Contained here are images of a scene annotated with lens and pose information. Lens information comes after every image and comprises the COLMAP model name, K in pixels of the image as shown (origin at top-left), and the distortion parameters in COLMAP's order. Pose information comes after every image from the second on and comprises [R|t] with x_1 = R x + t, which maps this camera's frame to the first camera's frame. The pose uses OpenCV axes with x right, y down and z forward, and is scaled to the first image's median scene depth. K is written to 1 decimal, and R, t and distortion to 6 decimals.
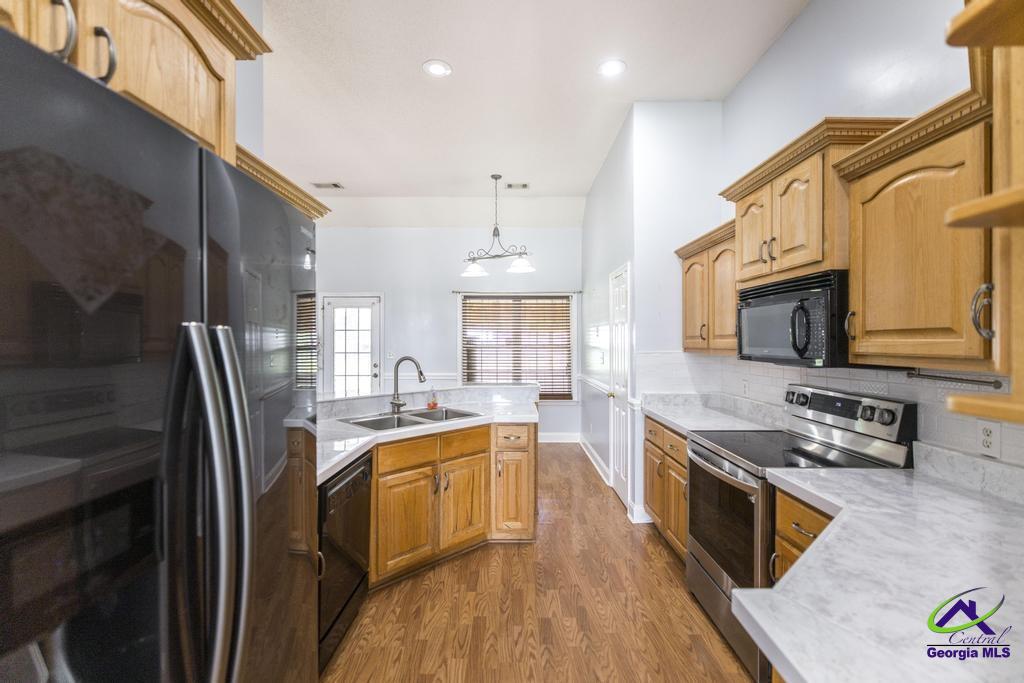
lens RADIAL K [[449.7, 0, 506.1], [0, 449.7, 344.2], [0, 0, 1]] dist [0.003181, -0.000480]
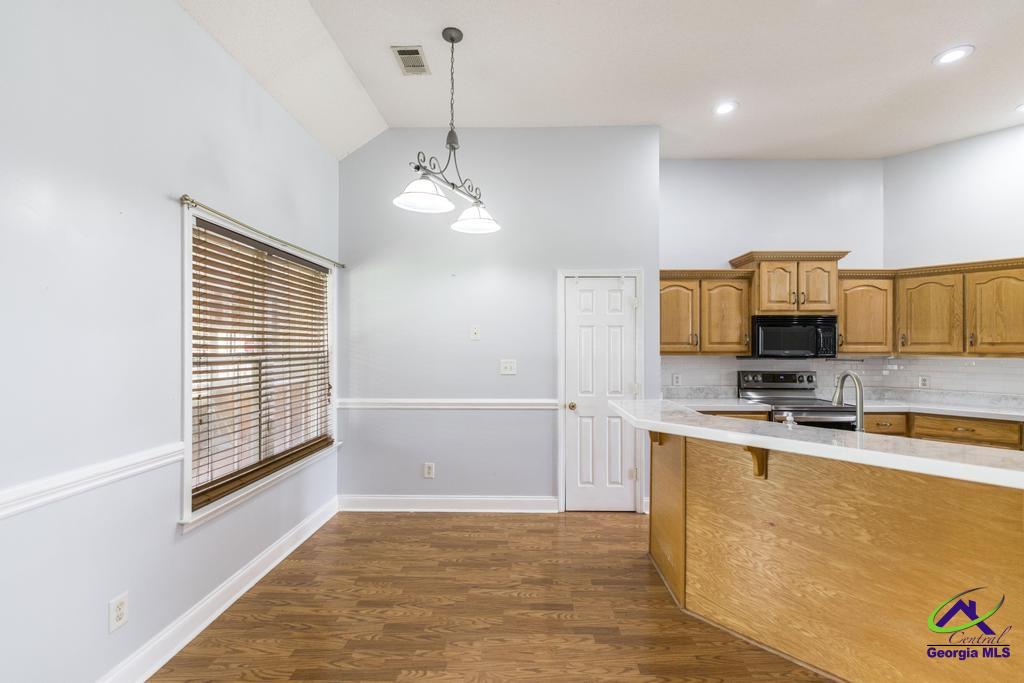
lens RADIAL K [[449.7, 0, 508.2], [0, 449.7, 350.3], [0, 0, 1]] dist [0.003181, -0.000480]
pose [[-0.009875, -0.009674, 0.999904, -0.449302], [0.007779, 0.999922, 0.009751, -0.005938], [-0.999921, 0.007875, -0.009799, 0.774962]]
